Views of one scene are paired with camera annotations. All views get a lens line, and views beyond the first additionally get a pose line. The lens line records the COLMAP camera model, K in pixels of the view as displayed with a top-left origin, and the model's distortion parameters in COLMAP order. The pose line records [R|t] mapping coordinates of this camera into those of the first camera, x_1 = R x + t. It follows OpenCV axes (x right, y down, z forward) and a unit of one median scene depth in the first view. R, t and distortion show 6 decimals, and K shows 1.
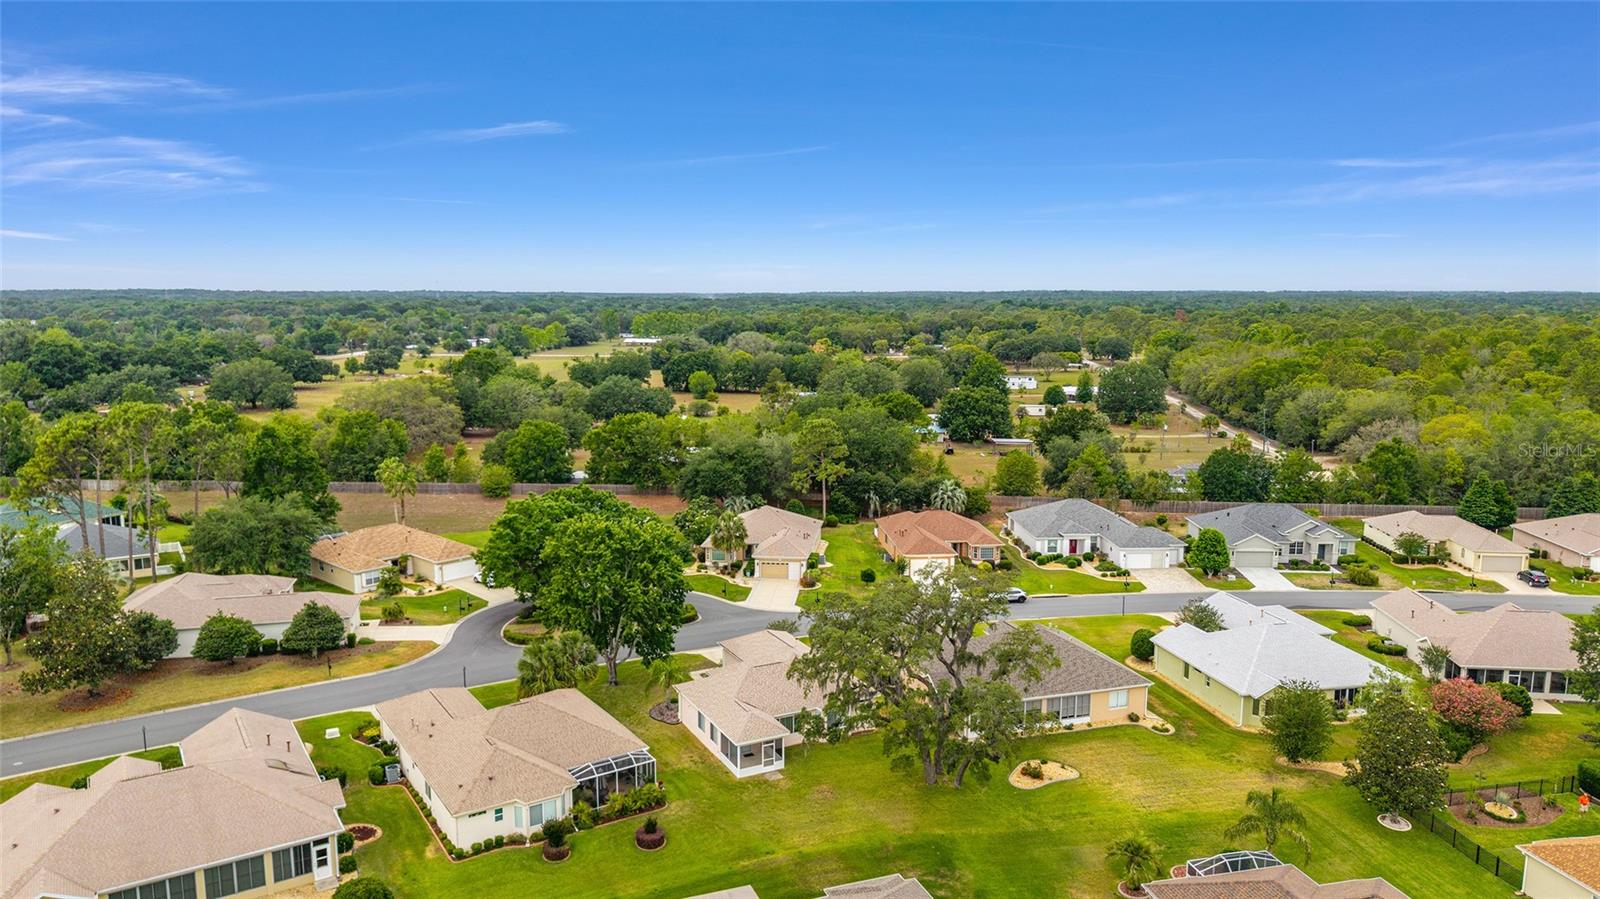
lens RADIAL K [[1062.7, 0, 783.9], [0, 1062.7, 475.5], [0, 0, 1]] dist [0.061827, -0.086317]
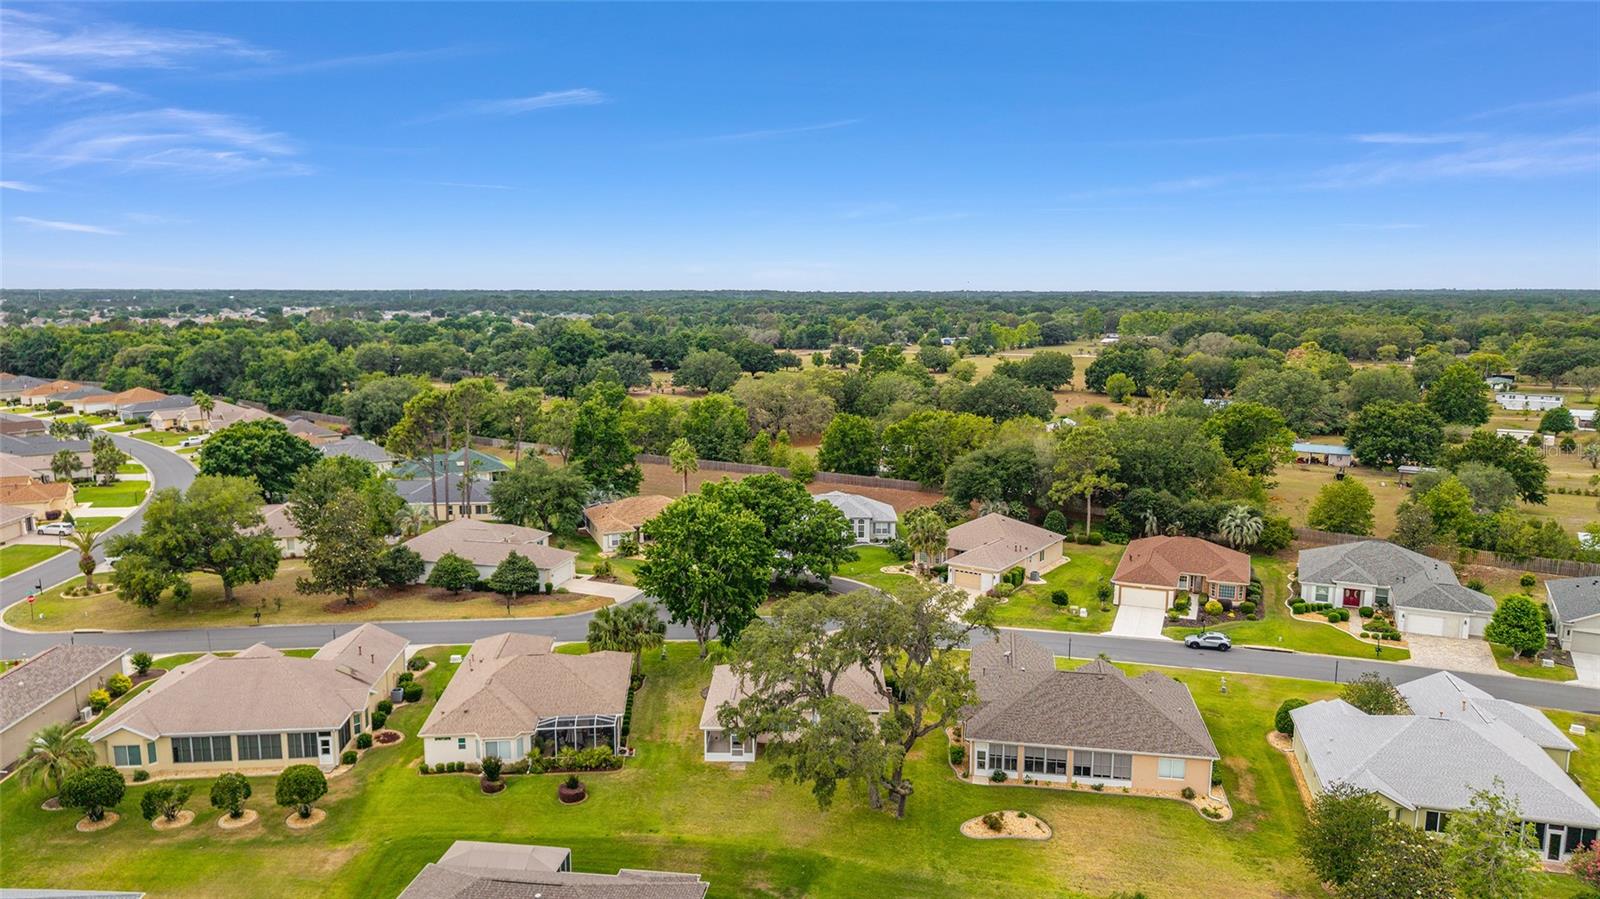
lens RADIAL K [[1062.7, 0, 783.9], [0, 1062.7, 475.5], [0, 0, 1]] dist [0.061827, -0.086317]
pose [[0.885866, 0.079720, -0.457041, 0.410601], [-0.079451, 0.996641, 0.019843, -0.014344], [0.457088, 0.018734, 0.889224, 0.101959]]
